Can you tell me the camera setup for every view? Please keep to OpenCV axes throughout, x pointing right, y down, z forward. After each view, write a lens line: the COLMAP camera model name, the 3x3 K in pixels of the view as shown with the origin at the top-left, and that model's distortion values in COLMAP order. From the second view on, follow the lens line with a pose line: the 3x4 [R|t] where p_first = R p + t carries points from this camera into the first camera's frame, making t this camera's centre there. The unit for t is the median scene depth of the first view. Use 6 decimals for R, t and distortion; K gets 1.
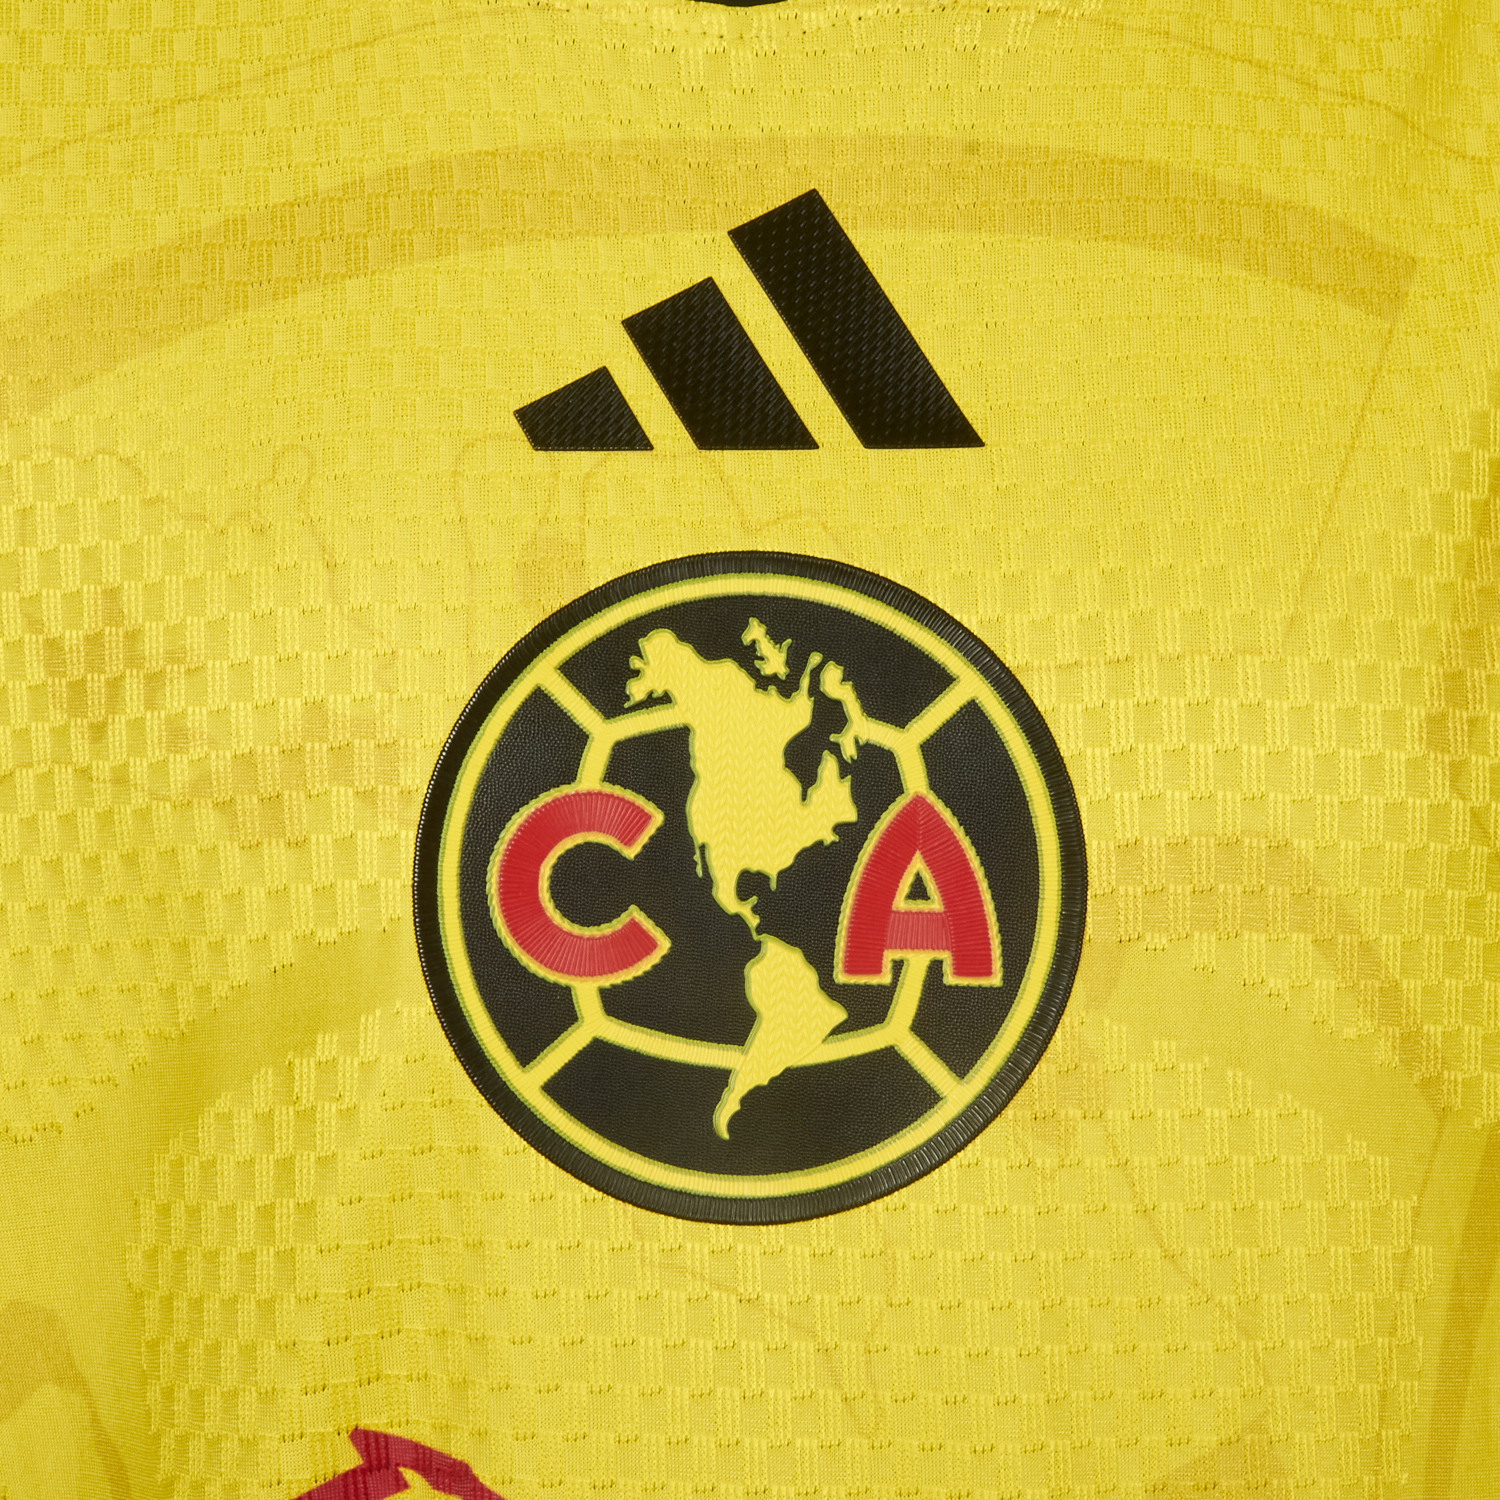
lens RADIAL K [[3974.7, 0, 750.0], [0, 3974.7, 809.8], [0, 0, 1]] dist [0.178281, -0.421727]
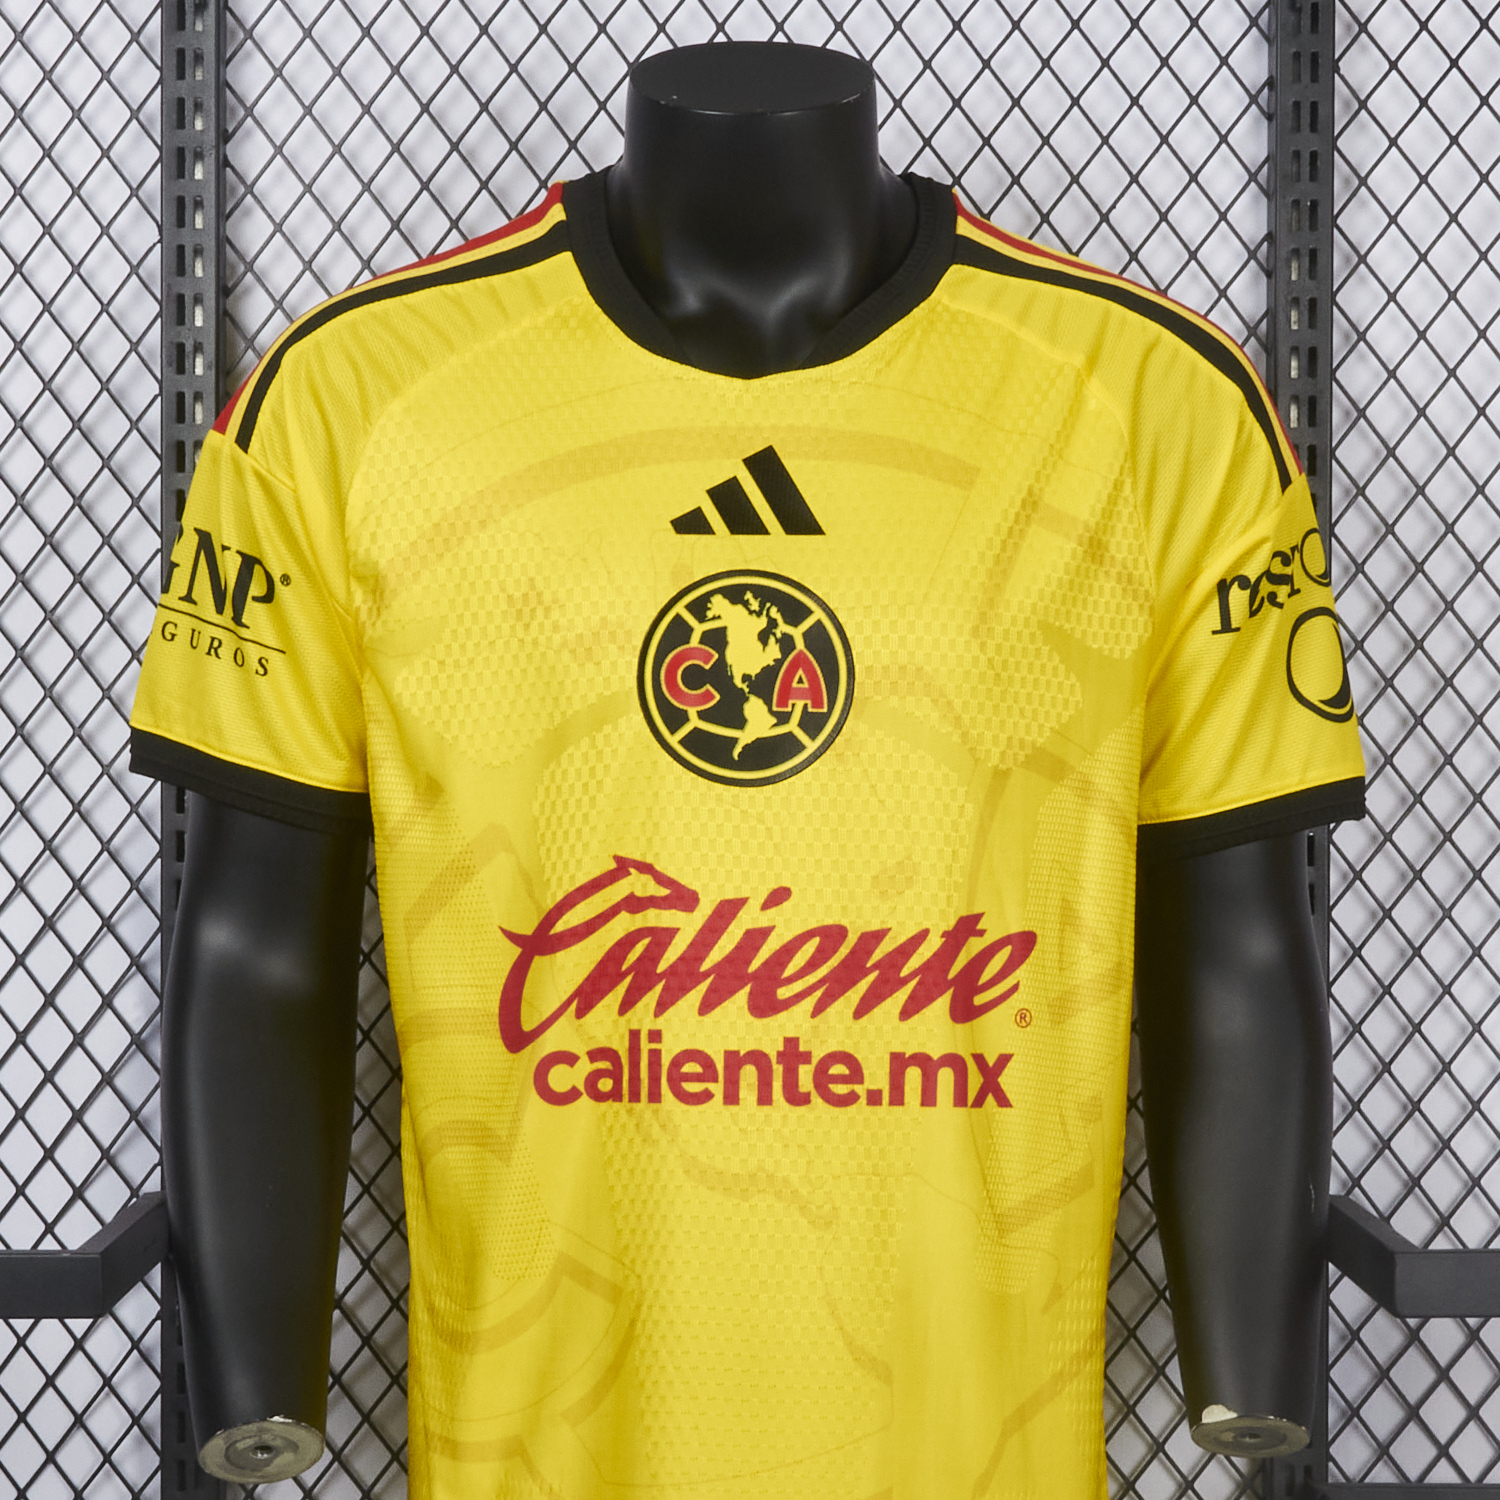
lens RADIAL K [[3974.7, 0, 750.0], [0, 3974.7, 809.8], [0, 0, 1]] dist [0.178281, -0.421727]
pose [[0.999903, 0.013369, -0.003847, 0.015571], [-0.013319, 0.999830, 0.012727, 0.077057], [0.004016, -0.012674, 0.999912, -1.963729]]
